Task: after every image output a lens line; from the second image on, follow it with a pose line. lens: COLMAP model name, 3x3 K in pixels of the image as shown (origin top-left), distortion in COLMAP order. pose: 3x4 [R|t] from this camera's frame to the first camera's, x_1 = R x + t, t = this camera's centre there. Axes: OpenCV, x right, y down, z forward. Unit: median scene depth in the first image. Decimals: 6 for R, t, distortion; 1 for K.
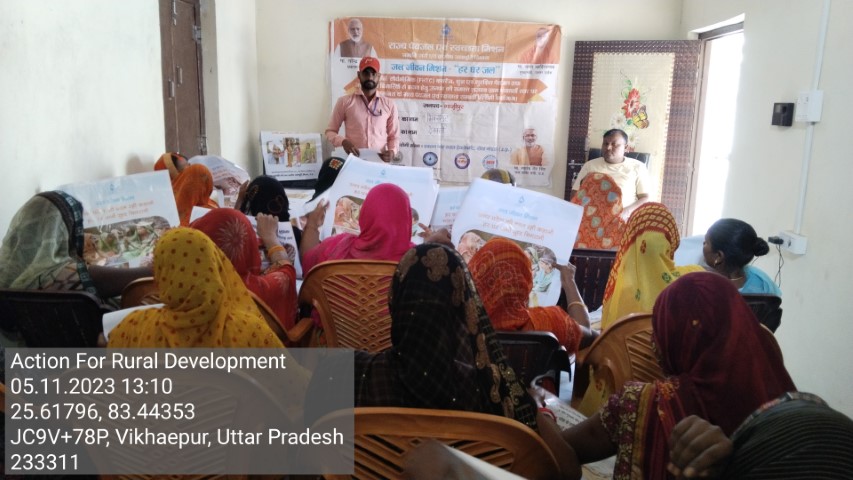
lens RADIAL K [[663.7, 0, 426.6], [0, 663.7, 236.9], [0, 0, 1]] dist [0.065995, -0.128099]
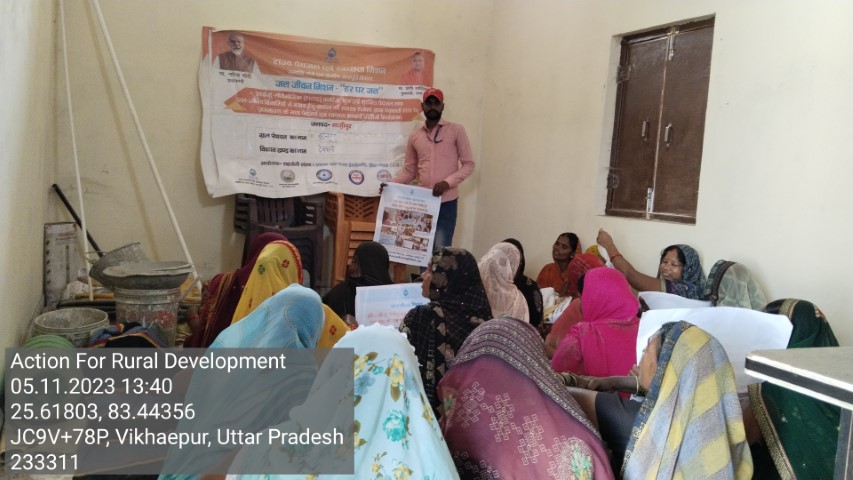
lens RADIAL K [[663.7, 0, 426.1], [0, 663.7, 244.1], [0, 0, 1]] dist [0.065995, -0.128099]
pose [[0.811838, -0.096645, 0.575828, -0.726355], [0.099295, 0.994693, 0.026953, -0.045791], [-0.575377, 0.035295, 0.817126, 0.153294]]
